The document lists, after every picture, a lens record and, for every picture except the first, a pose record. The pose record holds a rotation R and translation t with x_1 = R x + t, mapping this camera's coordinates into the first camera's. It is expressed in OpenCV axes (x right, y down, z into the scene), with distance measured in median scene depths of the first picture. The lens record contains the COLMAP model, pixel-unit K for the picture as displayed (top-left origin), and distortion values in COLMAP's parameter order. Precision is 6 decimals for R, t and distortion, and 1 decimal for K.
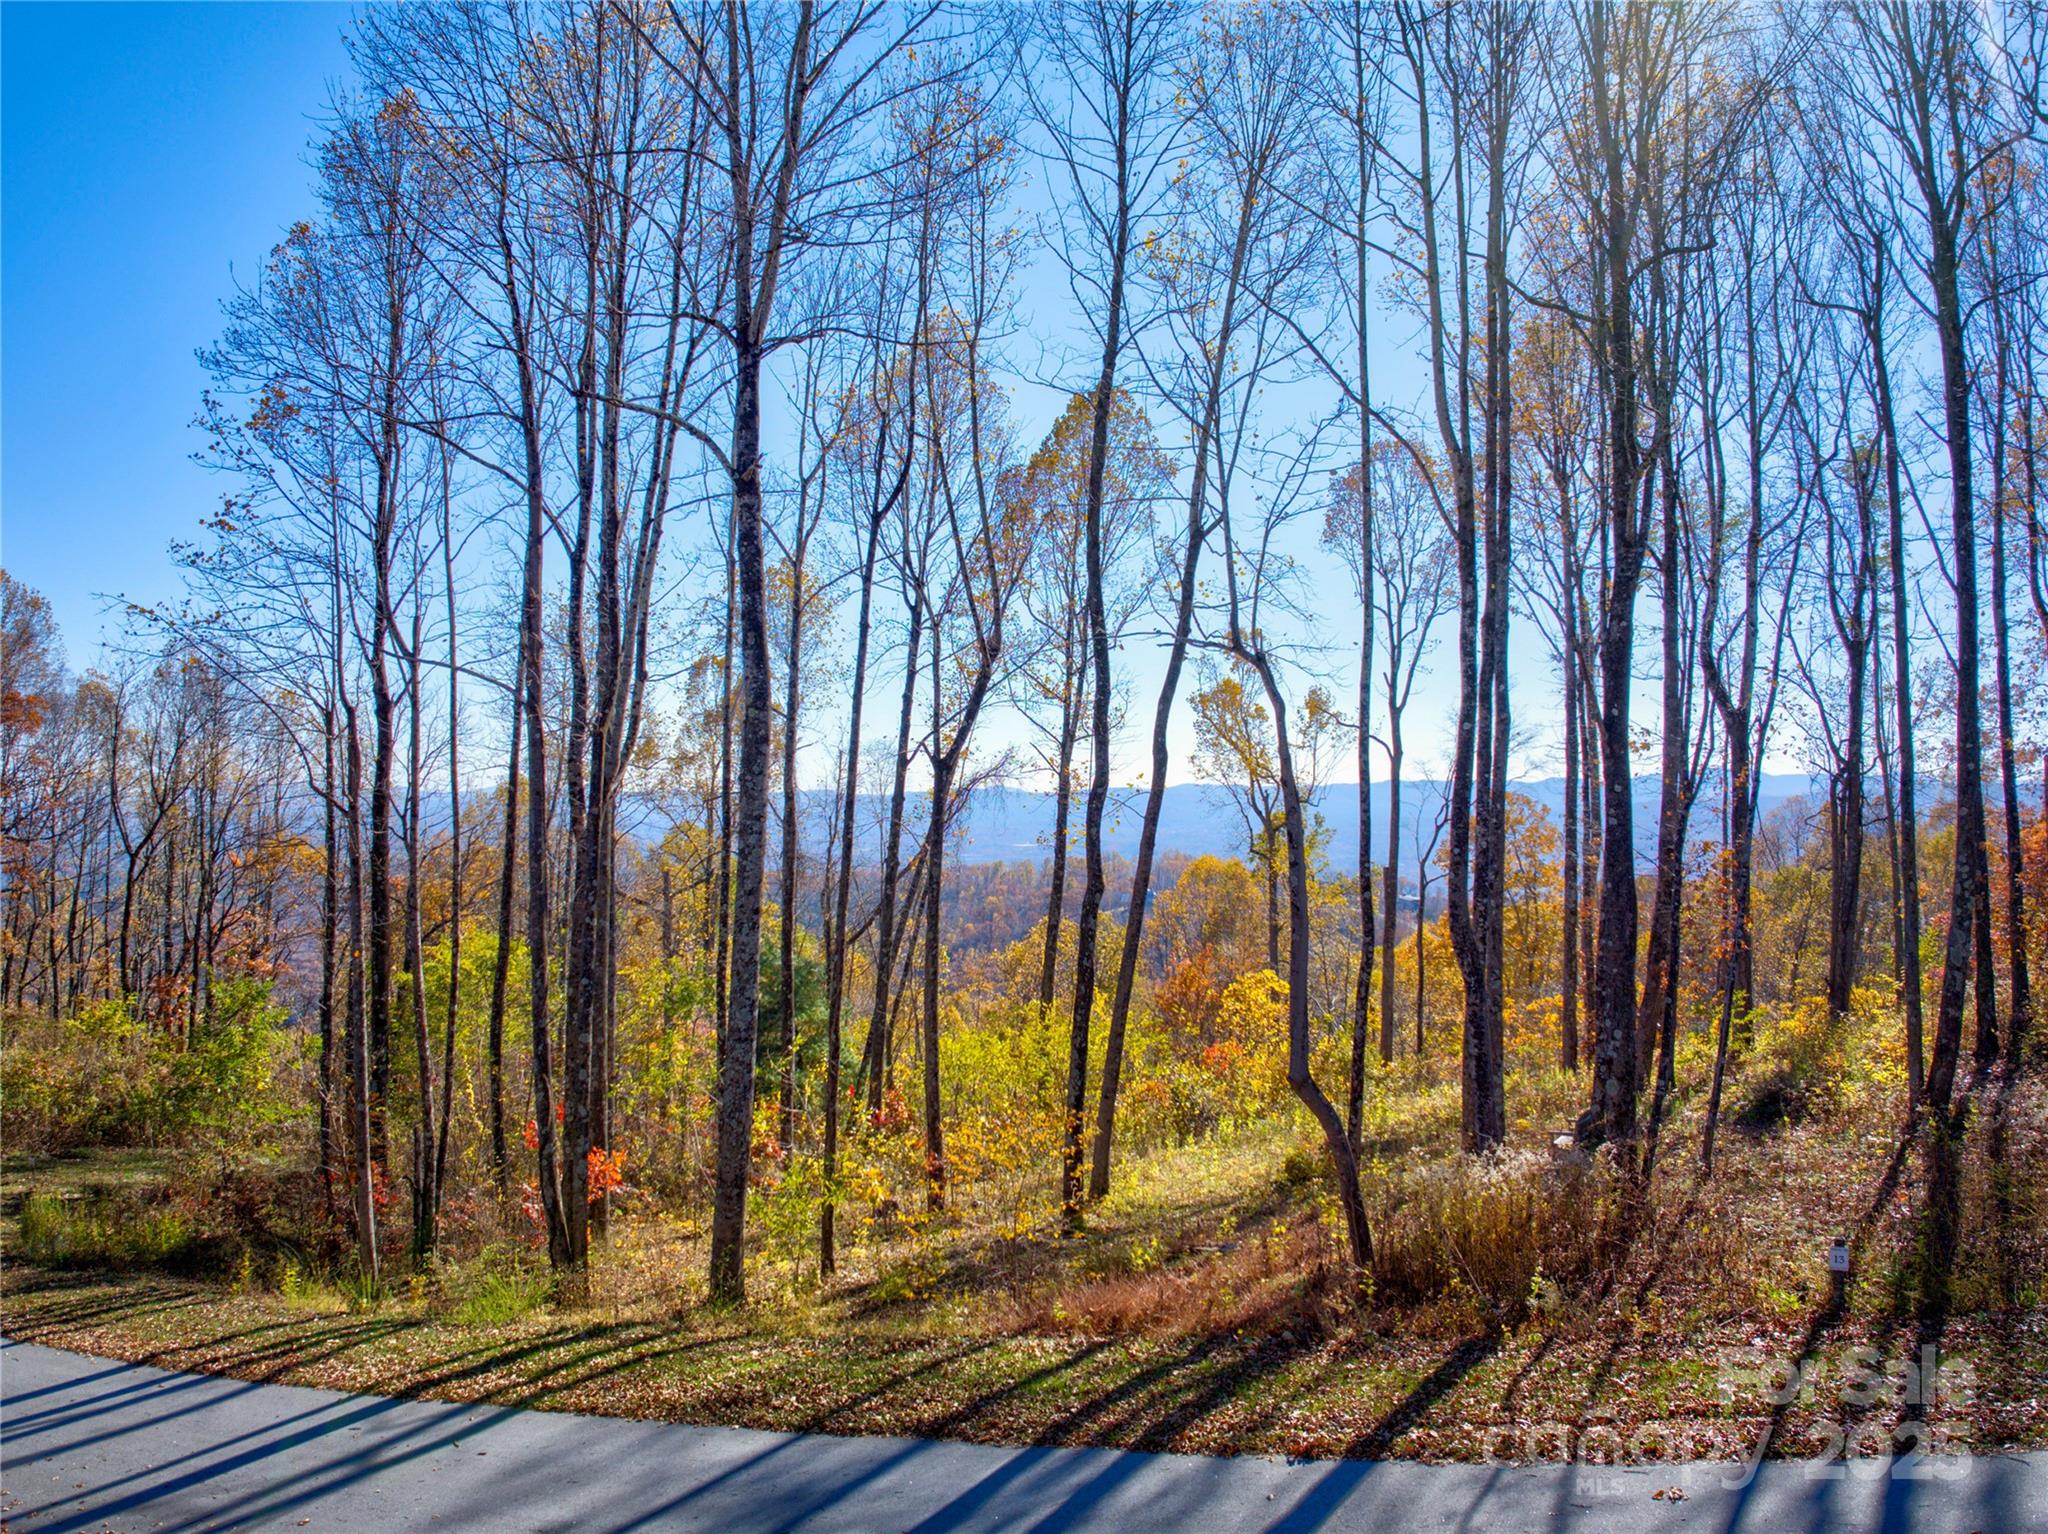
lens RADIAL K [[1576.2, 0, 1047.8], [0, 1576.2, 725.8], [0, 0, 1]] dist [-0.099544, -0.020407]
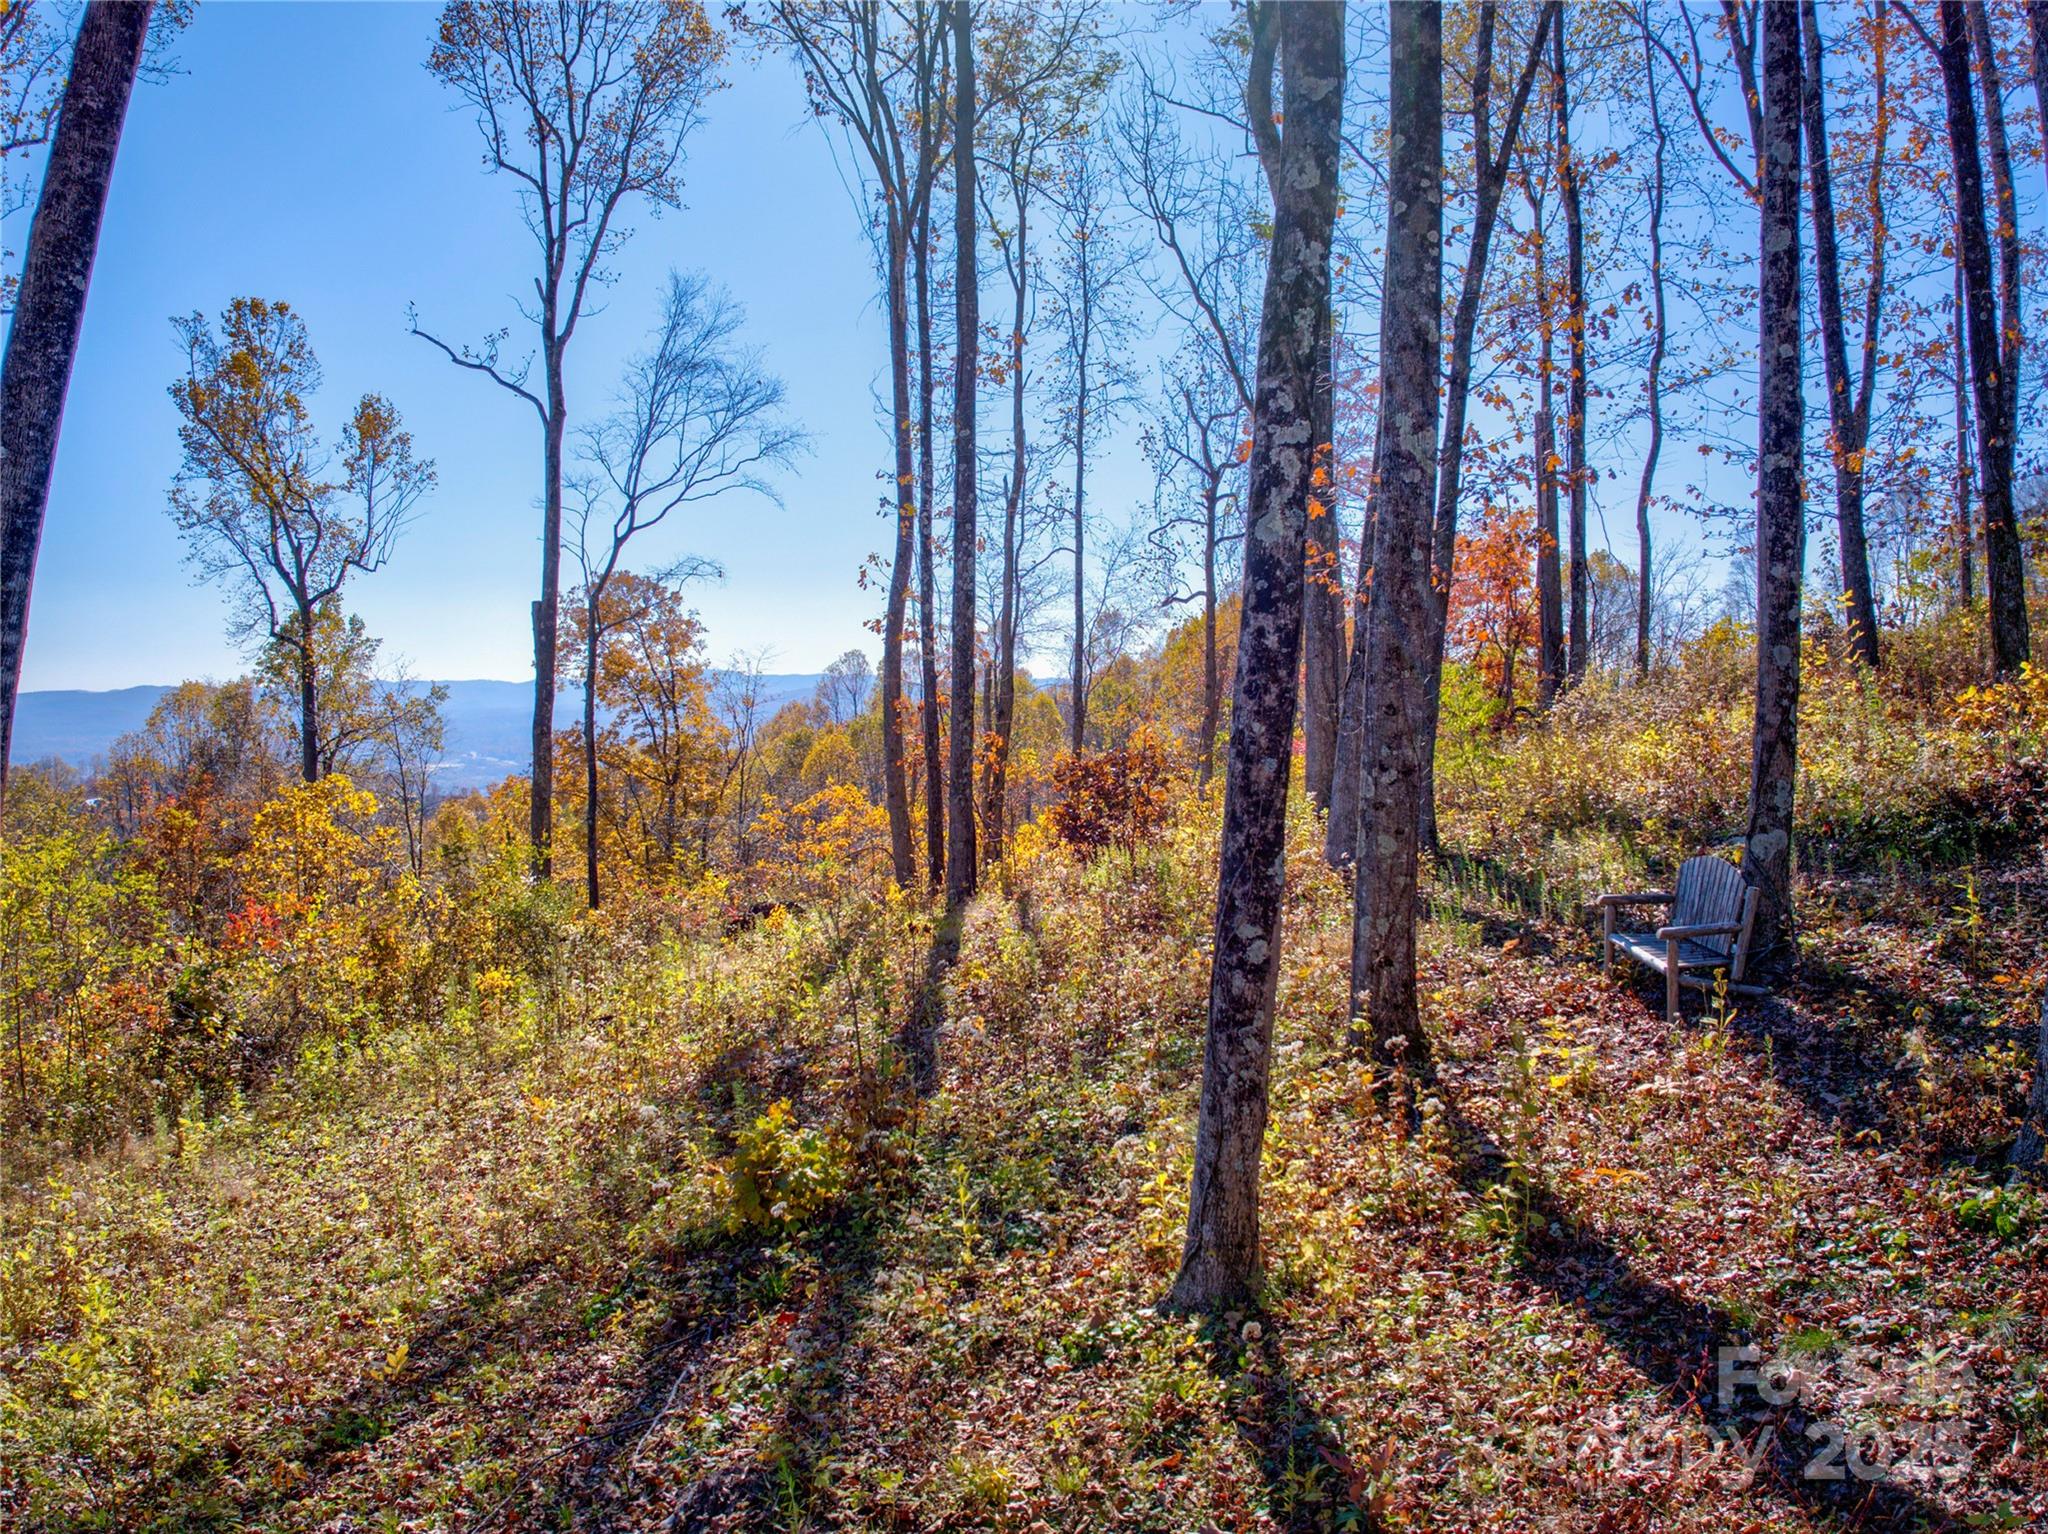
lens RADIAL K [[1576.2, 0, 1032.4], [0, 1576.2, 725.4], [0, 0, 1]] dist [-0.099544, -0.020407]
pose [[0.814788, -0.018283, 0.579471, 0.042192], [-0.018094, 0.998214, 0.056937, 0.181198], [-0.579476, -0.056877, 0.813002, 0.724639]]
